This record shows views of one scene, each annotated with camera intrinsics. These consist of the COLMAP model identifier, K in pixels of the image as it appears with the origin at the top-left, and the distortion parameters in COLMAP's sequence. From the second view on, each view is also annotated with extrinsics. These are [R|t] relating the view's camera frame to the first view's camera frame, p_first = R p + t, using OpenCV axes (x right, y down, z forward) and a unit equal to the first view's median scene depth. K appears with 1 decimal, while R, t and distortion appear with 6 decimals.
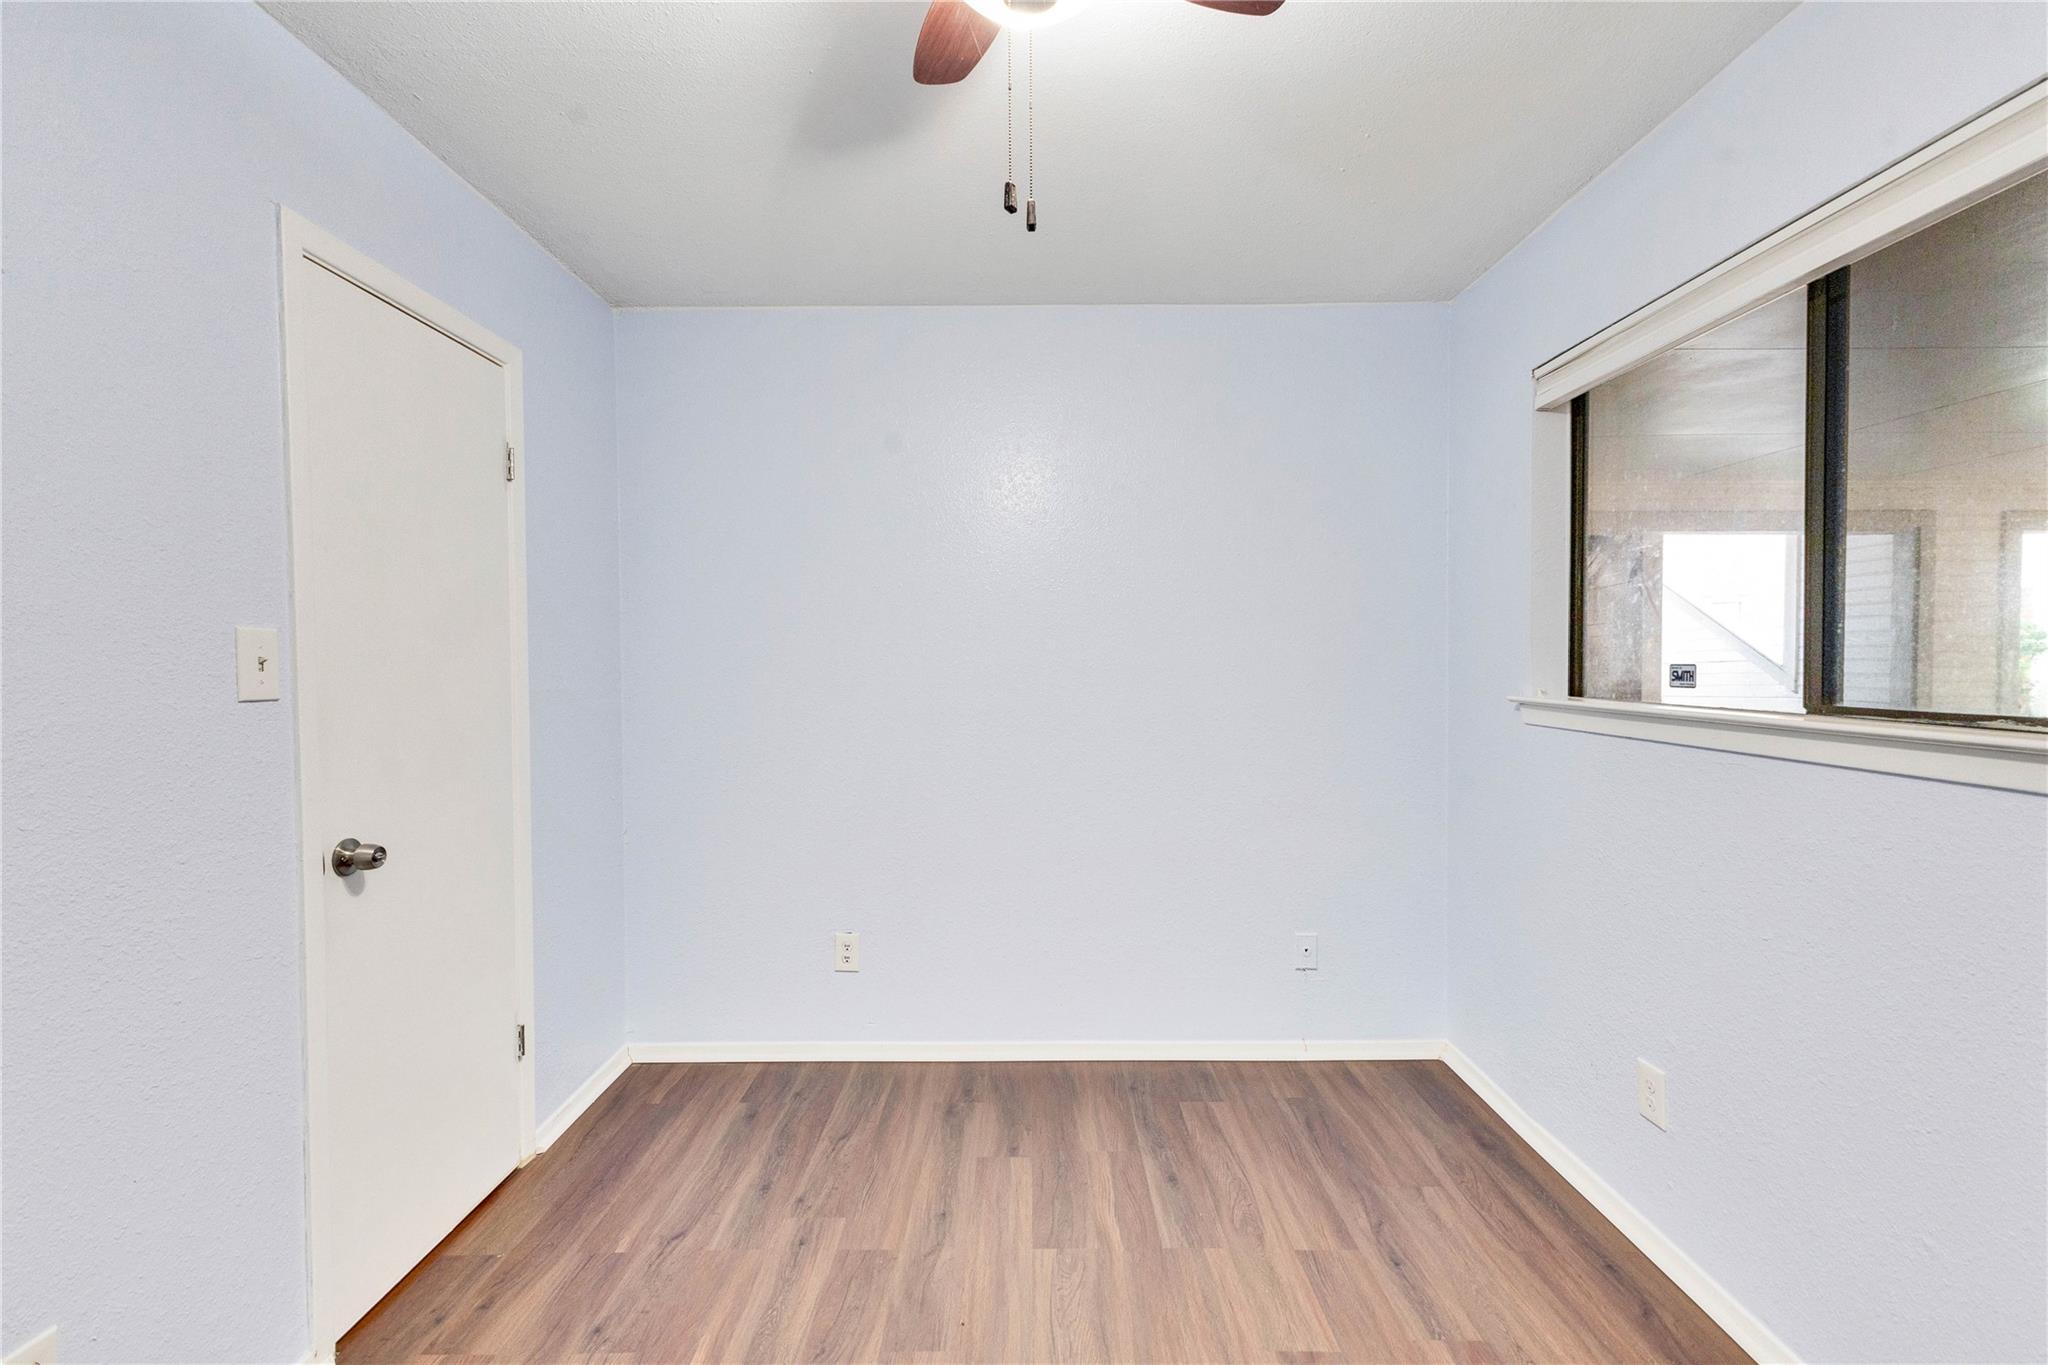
lens RADIAL K [[881.9, 0, 1025.3], [0, 881.9, 680.3], [0, 0, 1]] dist [0.005262, -0.000941]
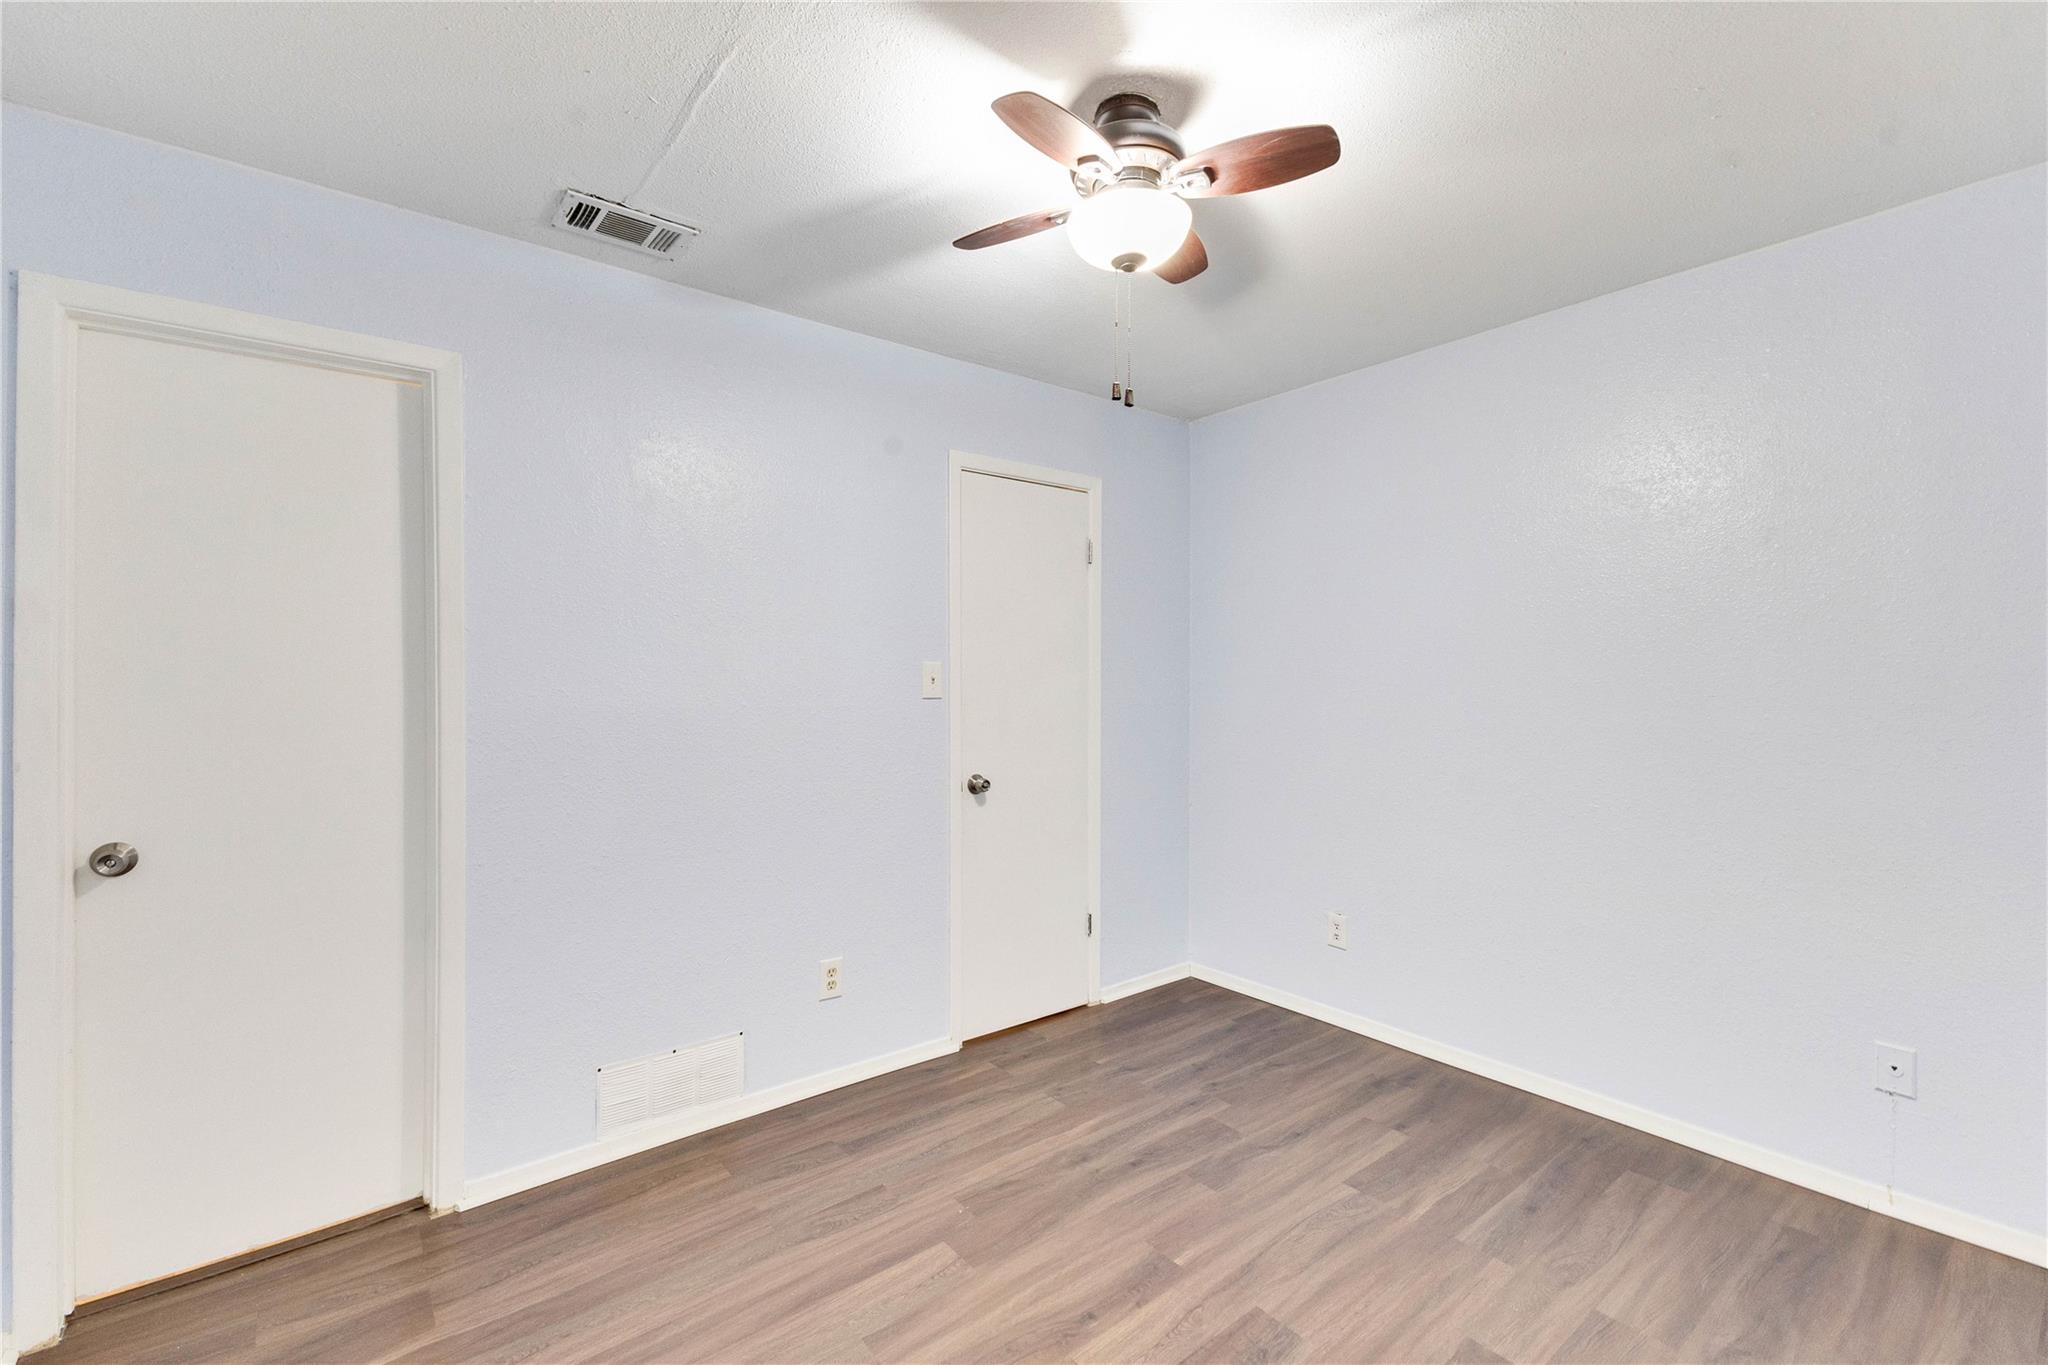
lens RADIAL K [[881.9, 0, 1025.3], [0, 881.9, 680.3], [0, 0, 1]] dist [0.005262, -0.000941]
pose [[0.622456, 0.002882, -0.782649, 0.585558], [-0.018317, 0.999773, -0.010886, -0.000097], [0.782440, 0.021112, 0.622368, -0.060828]]
